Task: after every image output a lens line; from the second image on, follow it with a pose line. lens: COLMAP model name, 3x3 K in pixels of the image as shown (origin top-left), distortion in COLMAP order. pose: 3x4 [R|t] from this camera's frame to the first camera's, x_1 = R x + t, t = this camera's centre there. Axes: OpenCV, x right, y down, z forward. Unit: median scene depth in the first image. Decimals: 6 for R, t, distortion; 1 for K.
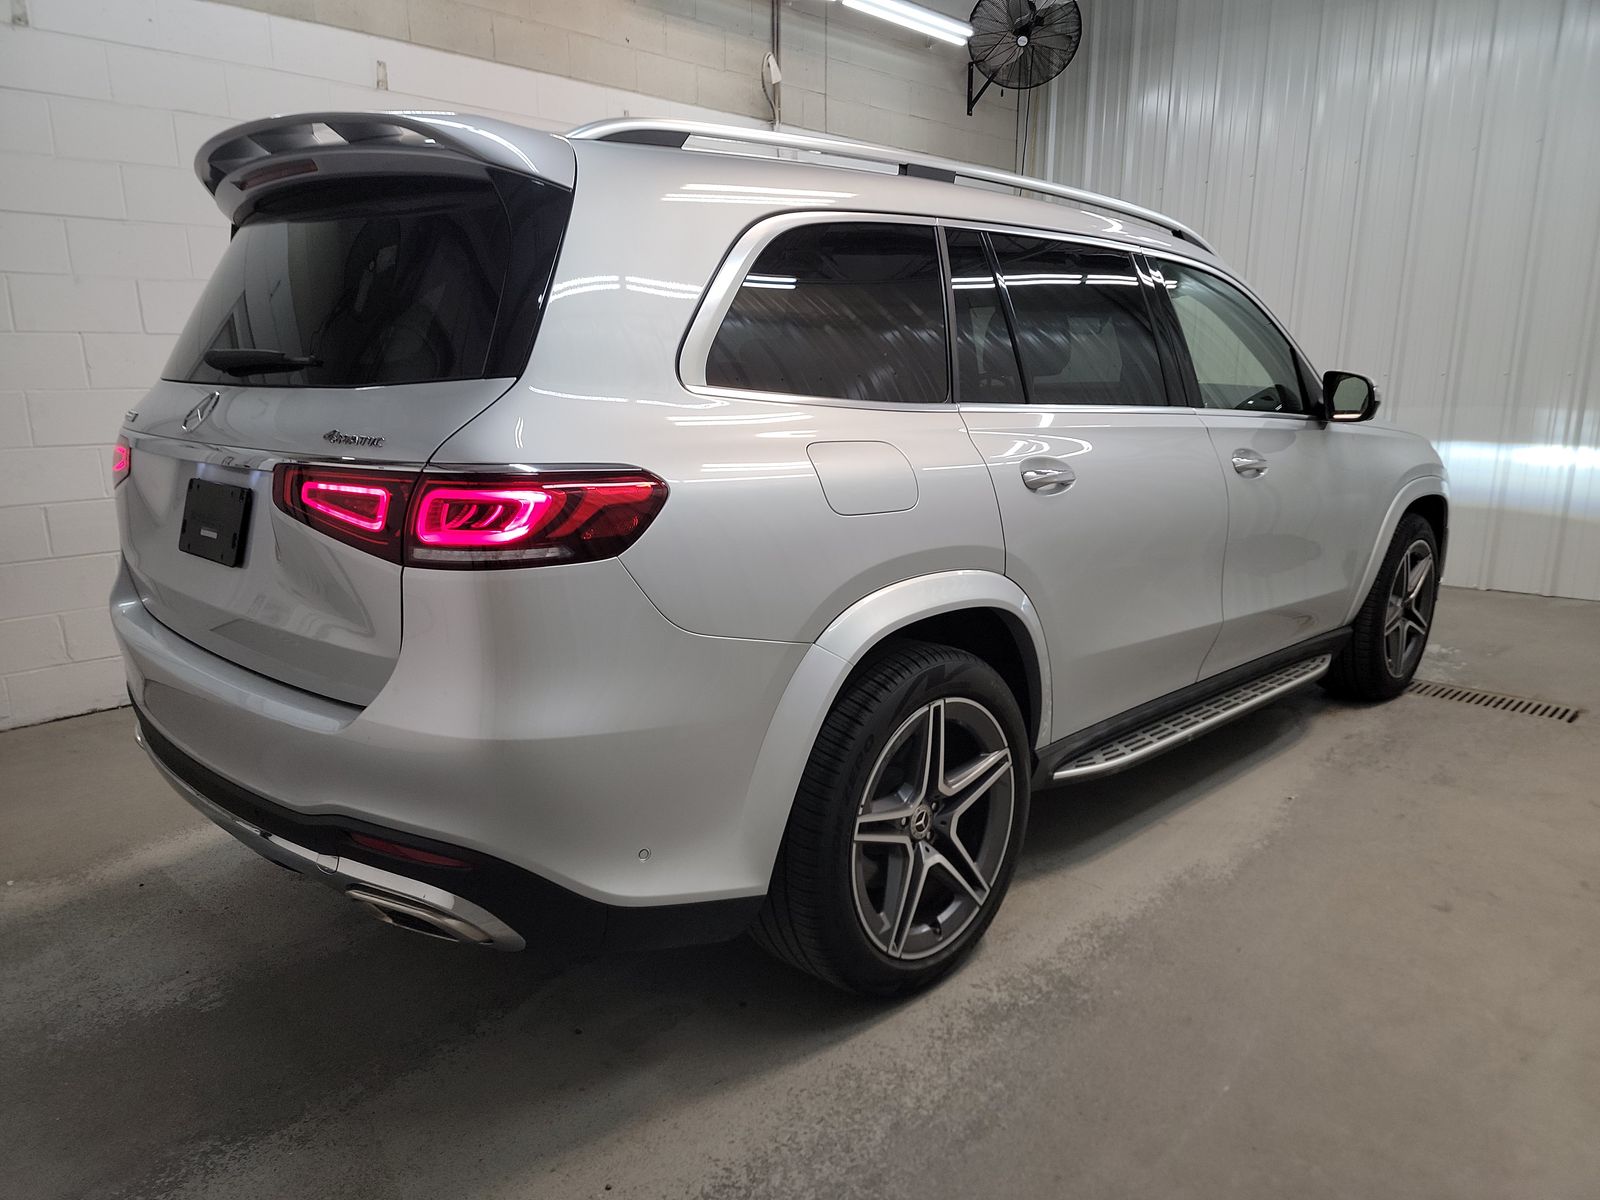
lens RADIAL K [[1117.0, 0, 799.8], [0, 1117.0, 640.0], [0, 0, 1]] dist [0.024064, -0.002847]
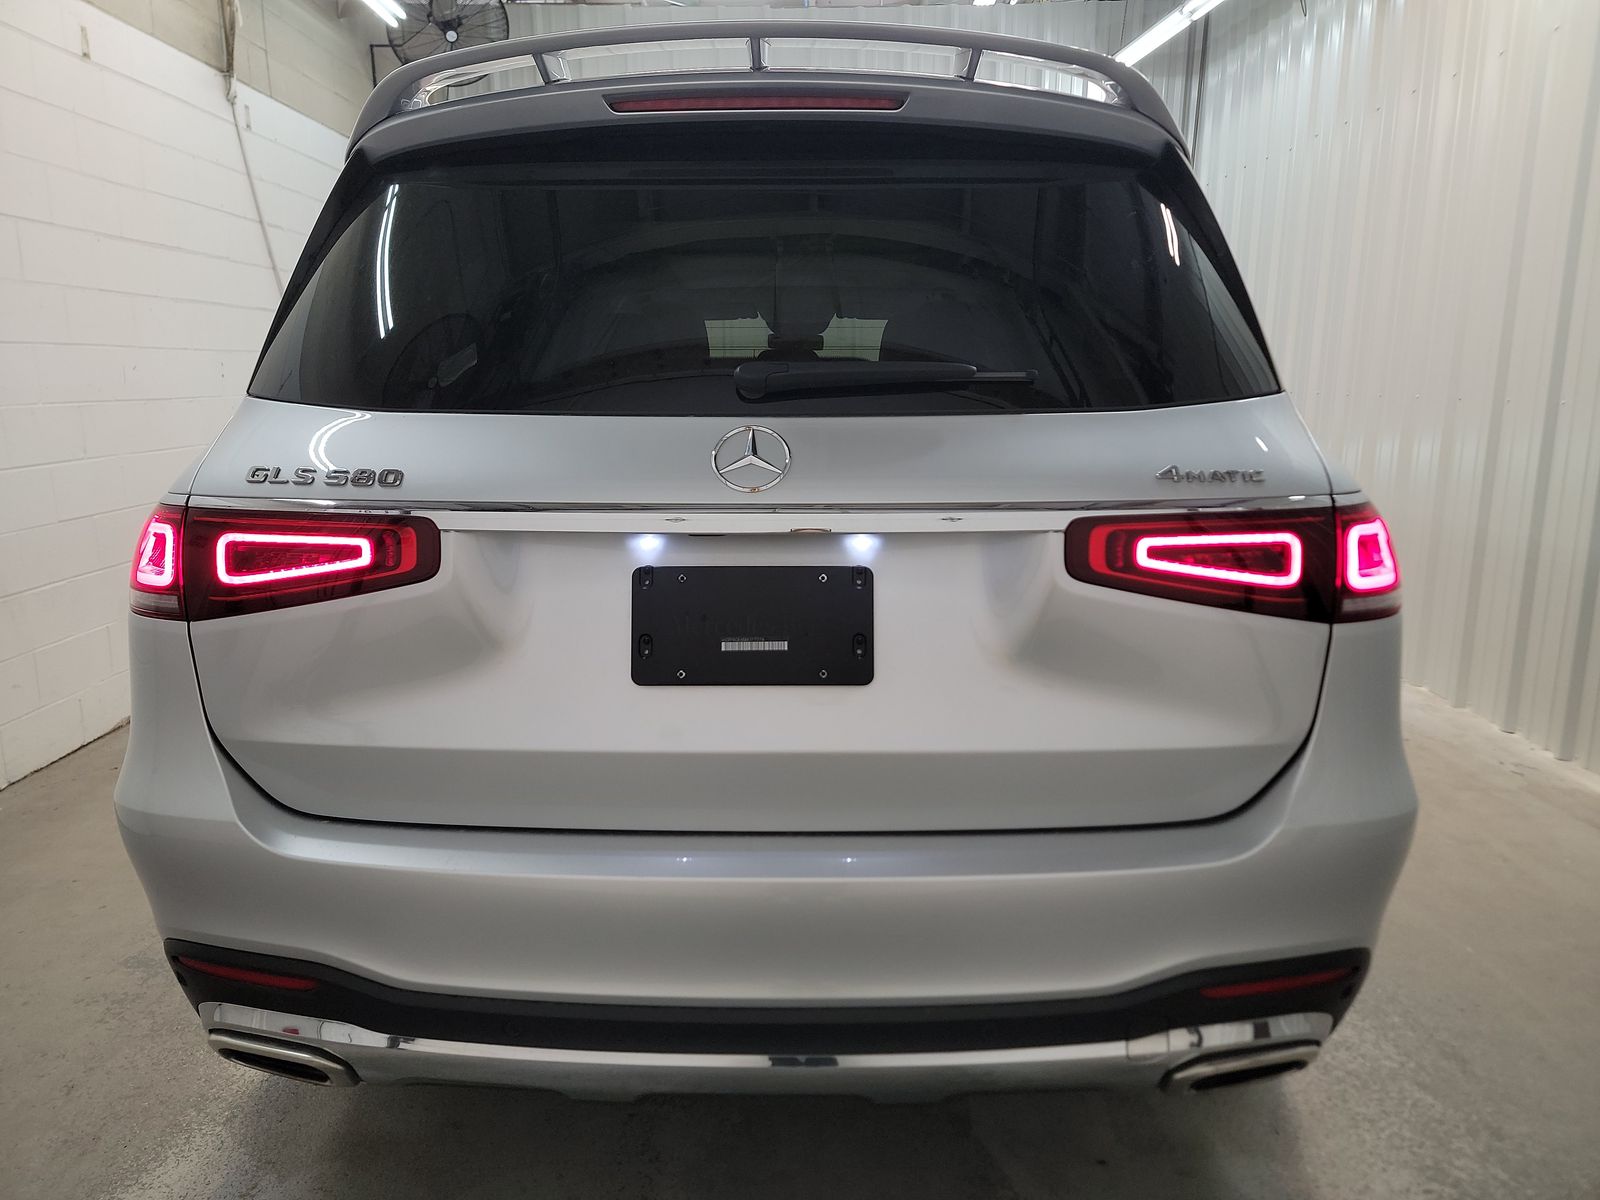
lens RADIAL K [[1133.3, 0, 800.0], [0, 1133.3, 600.0], [0, 0, 1]] dist [0.026211, -0.004124]
pose [[0.726277, -0.137165, 0.673578, -1.015090], [0.169530, 0.985363, 0.017863, -0.139372], [-0.666169, 0.101219, 0.738900, 0.547229]]
